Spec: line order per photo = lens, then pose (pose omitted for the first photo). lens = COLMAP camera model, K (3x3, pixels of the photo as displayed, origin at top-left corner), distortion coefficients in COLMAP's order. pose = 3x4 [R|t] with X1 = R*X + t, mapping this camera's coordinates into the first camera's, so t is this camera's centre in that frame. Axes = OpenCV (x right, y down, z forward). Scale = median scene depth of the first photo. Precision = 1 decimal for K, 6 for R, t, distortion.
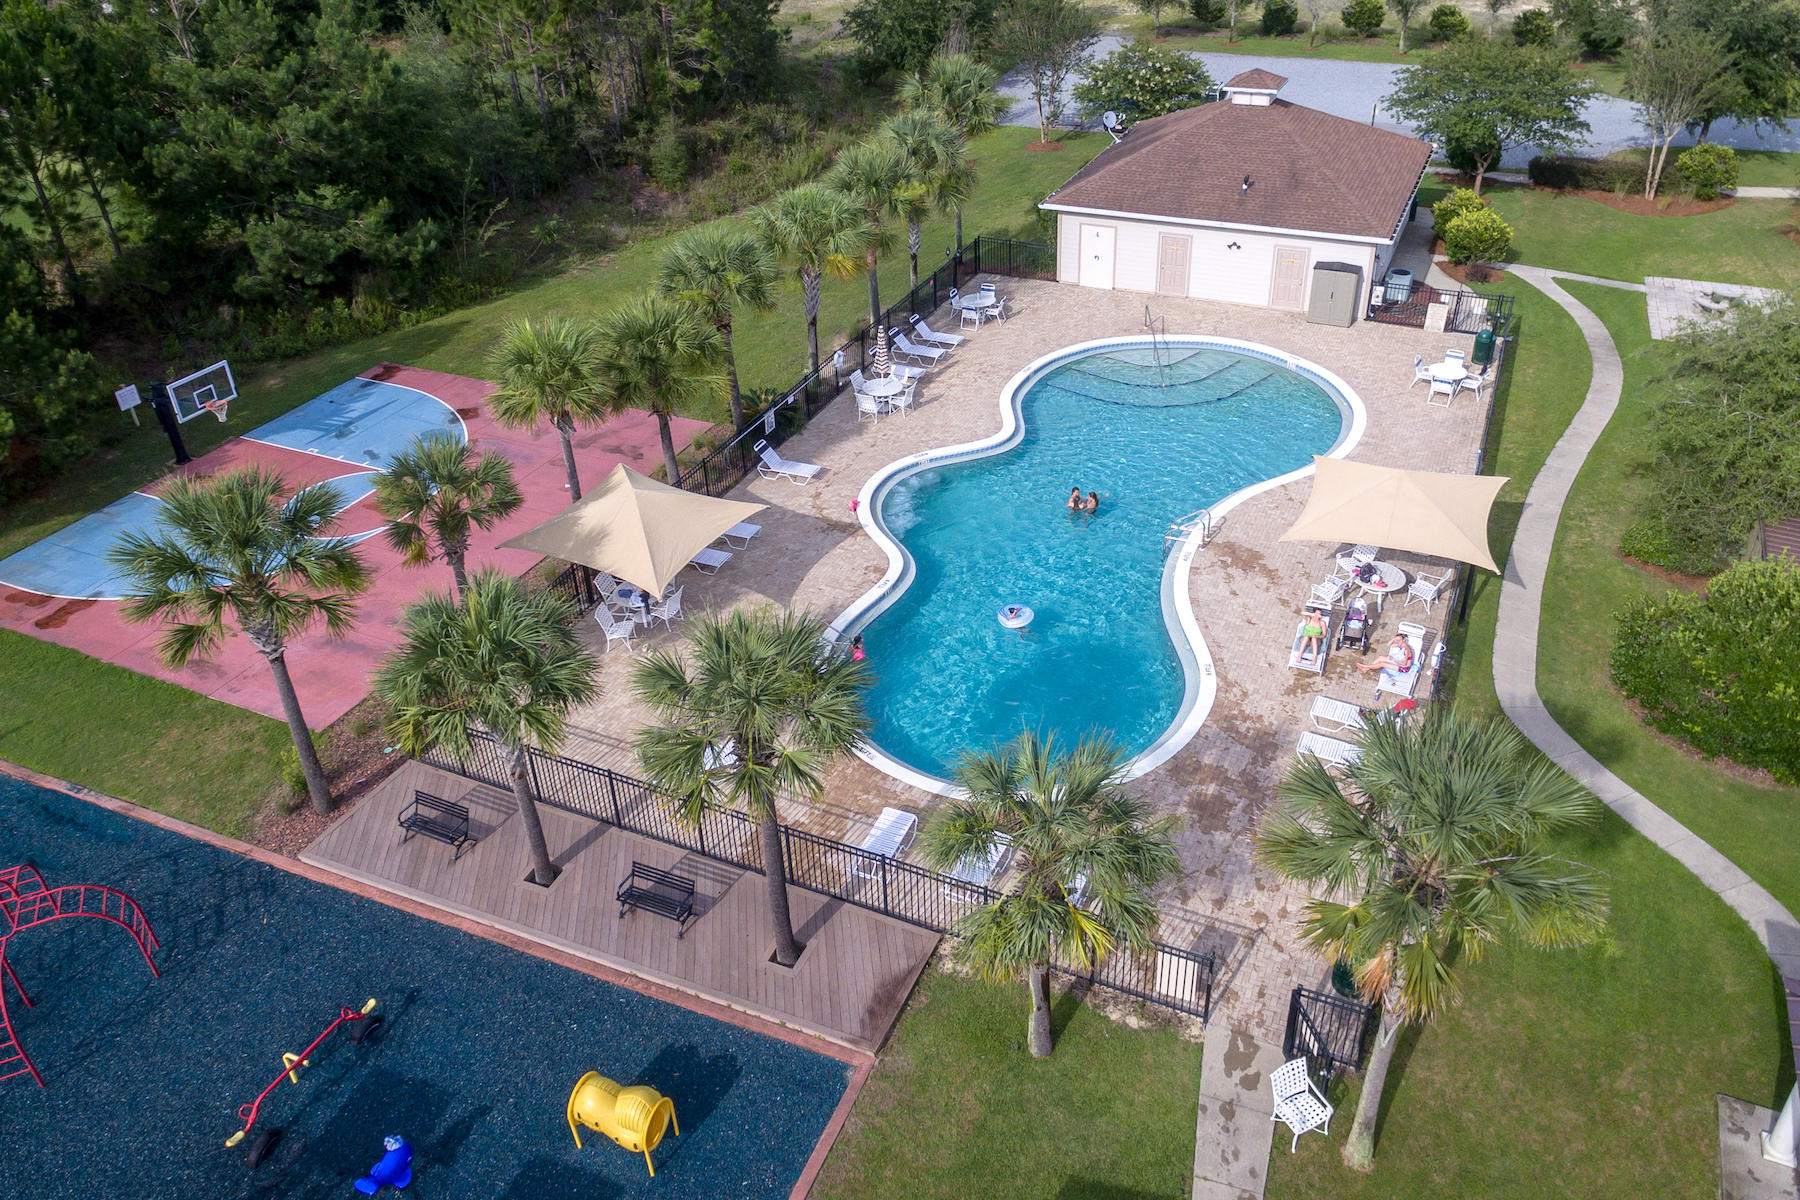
lens RADIAL K [[1243.2, 0, 926.4], [0, 1243.2, 566.2], [0, 0, 1]] dist [0.003445, 0.000567]
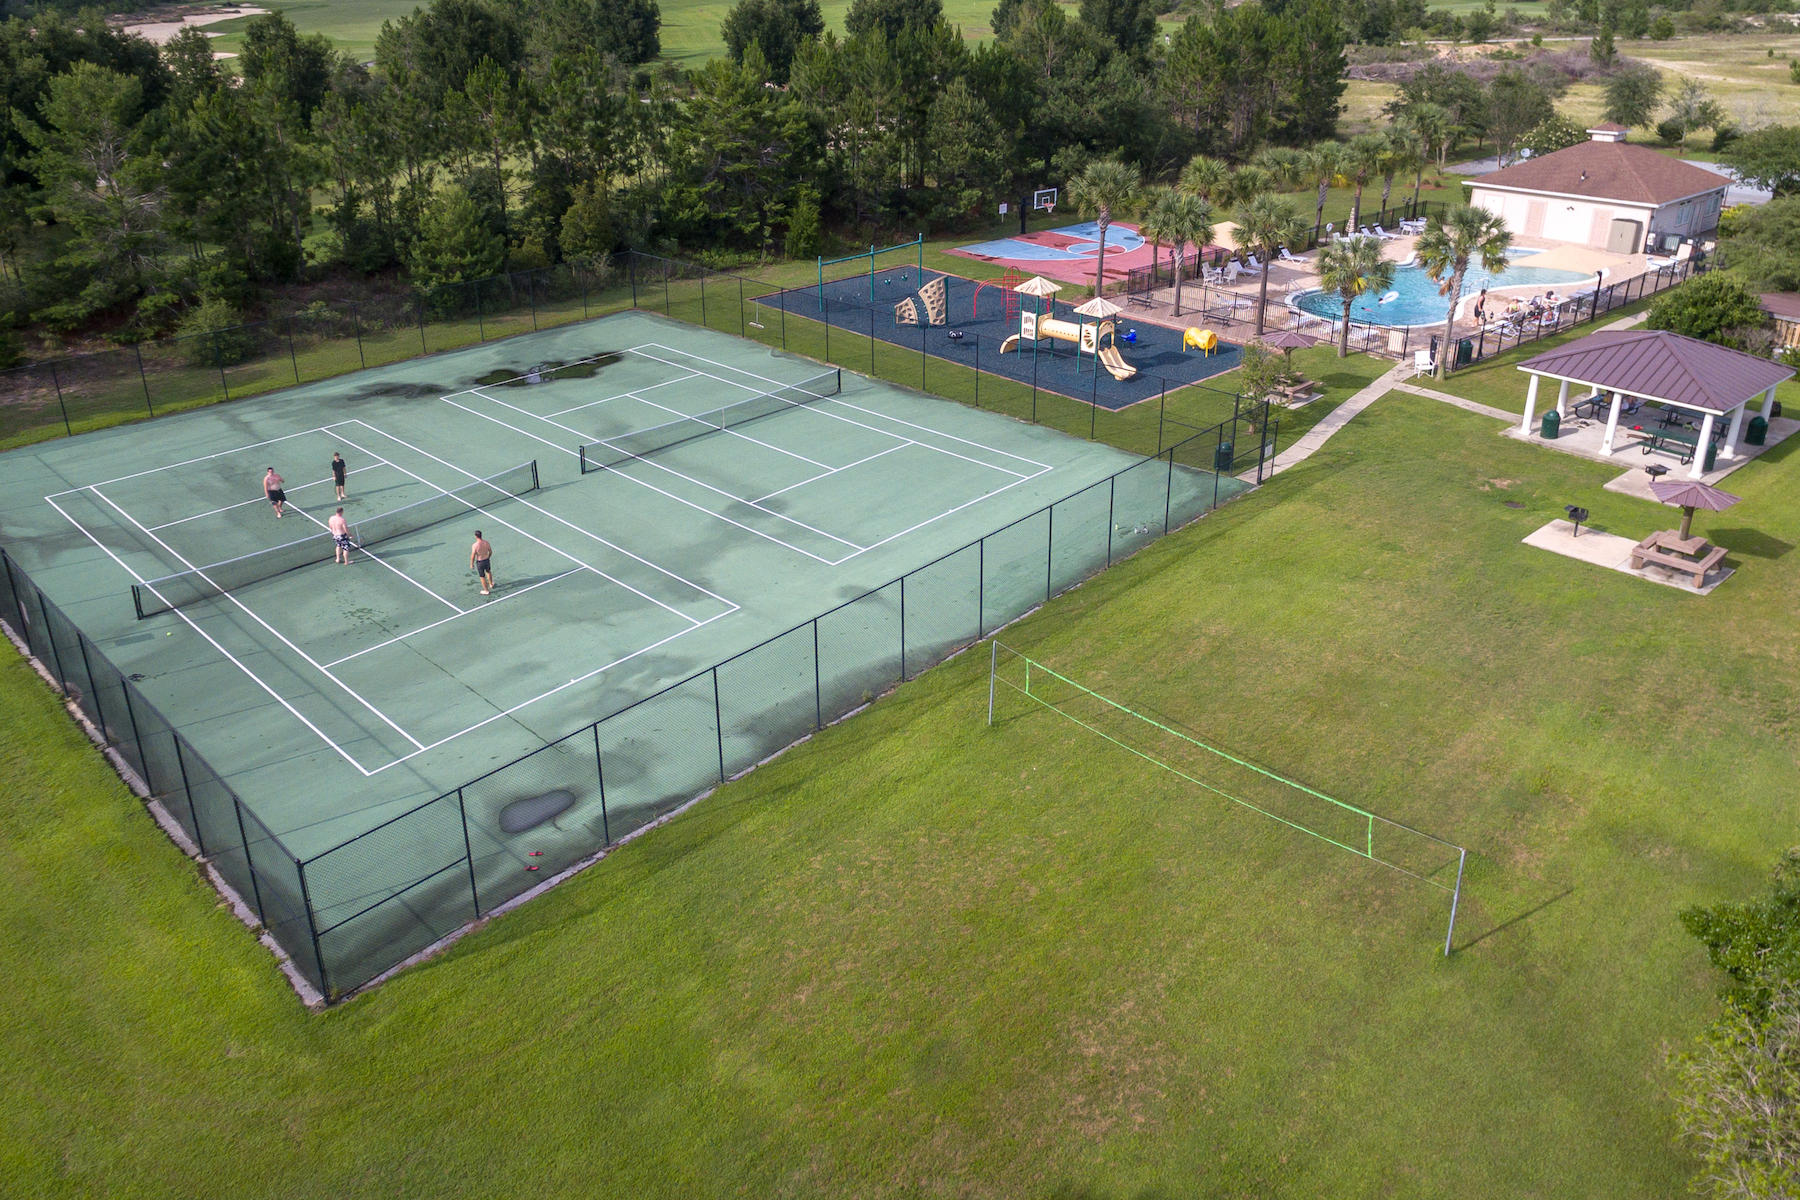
lens RADIAL K [[1283.6, 0, 945.4], [0, 1283.6, 498.5], [0, 0, 1]] dist [0.002819, -0.002435]
pose [[0.909320, 0.178265, -0.375977, 0.207154], [-0.241926, 0.961661, -0.129149, 0.624979], [0.338540, 0.208396, 0.917585, -0.950779]]
